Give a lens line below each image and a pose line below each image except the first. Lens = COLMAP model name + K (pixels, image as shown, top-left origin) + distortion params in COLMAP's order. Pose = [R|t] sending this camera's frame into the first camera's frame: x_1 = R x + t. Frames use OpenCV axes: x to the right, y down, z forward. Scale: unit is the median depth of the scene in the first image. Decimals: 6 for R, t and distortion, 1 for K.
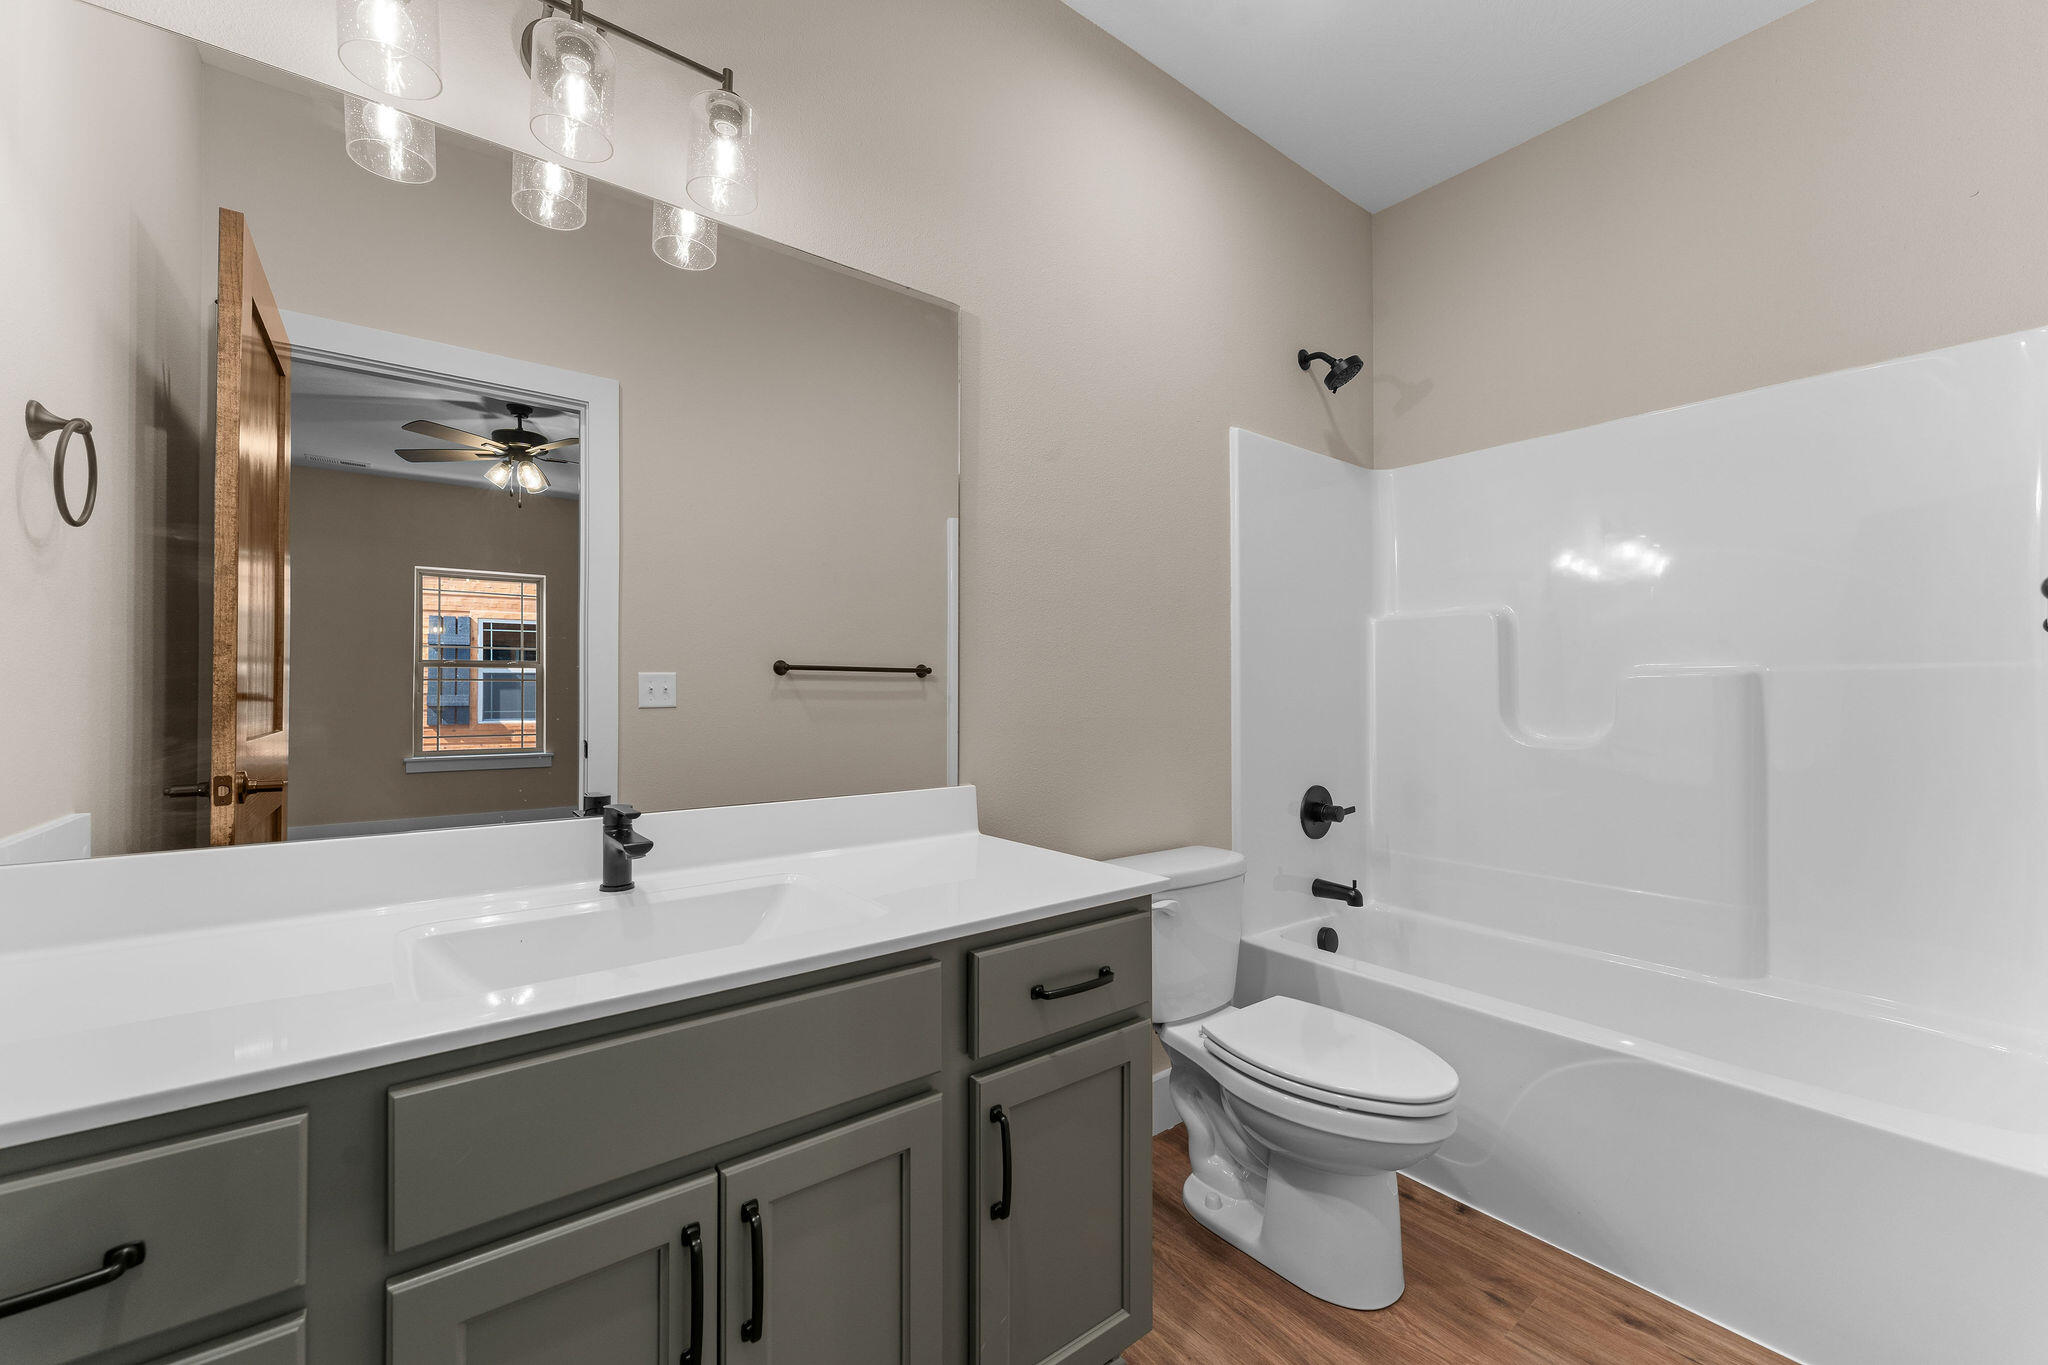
lens RADIAL K [[814.0, 0, 998.7], [0, 814.0, 696.7], [0, 0, 1]] dist [0.001166, -0.000462]
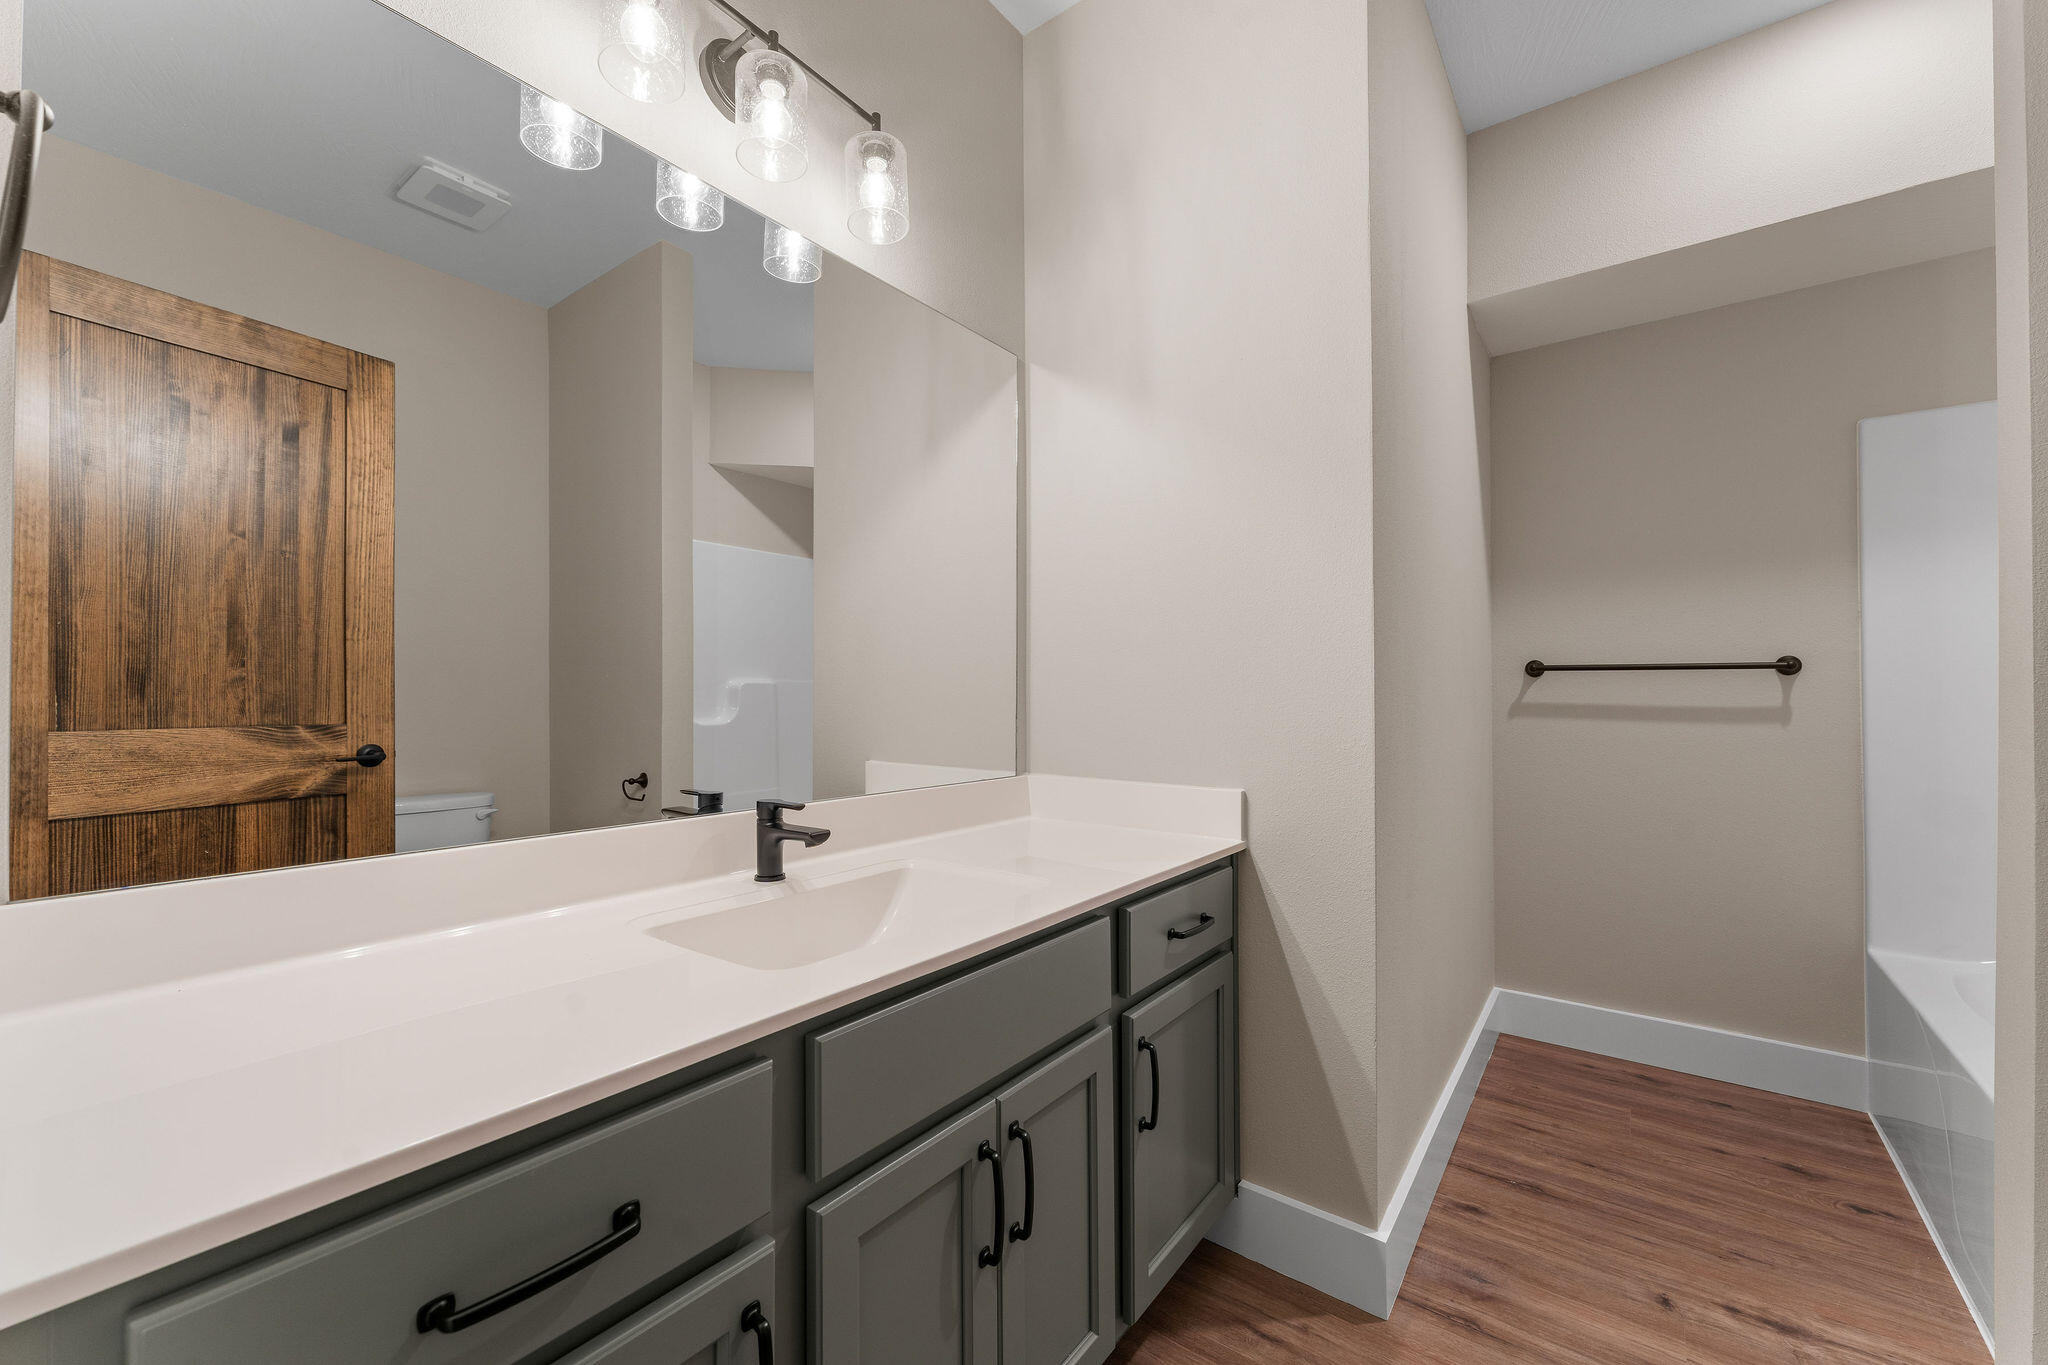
lens RADIAL K [[814.0, 0, 1020.0], [0, 814.0, 694.7], [0, 0, 1]] dist [0.001166, -0.000462]
pose [[0.959618, -0.003128, 0.281289, -0.509558], [0.003307, 0.999995, -0.000161, 0.002726], [-0.281287, 0.001085, 0.959623, -0.099468]]
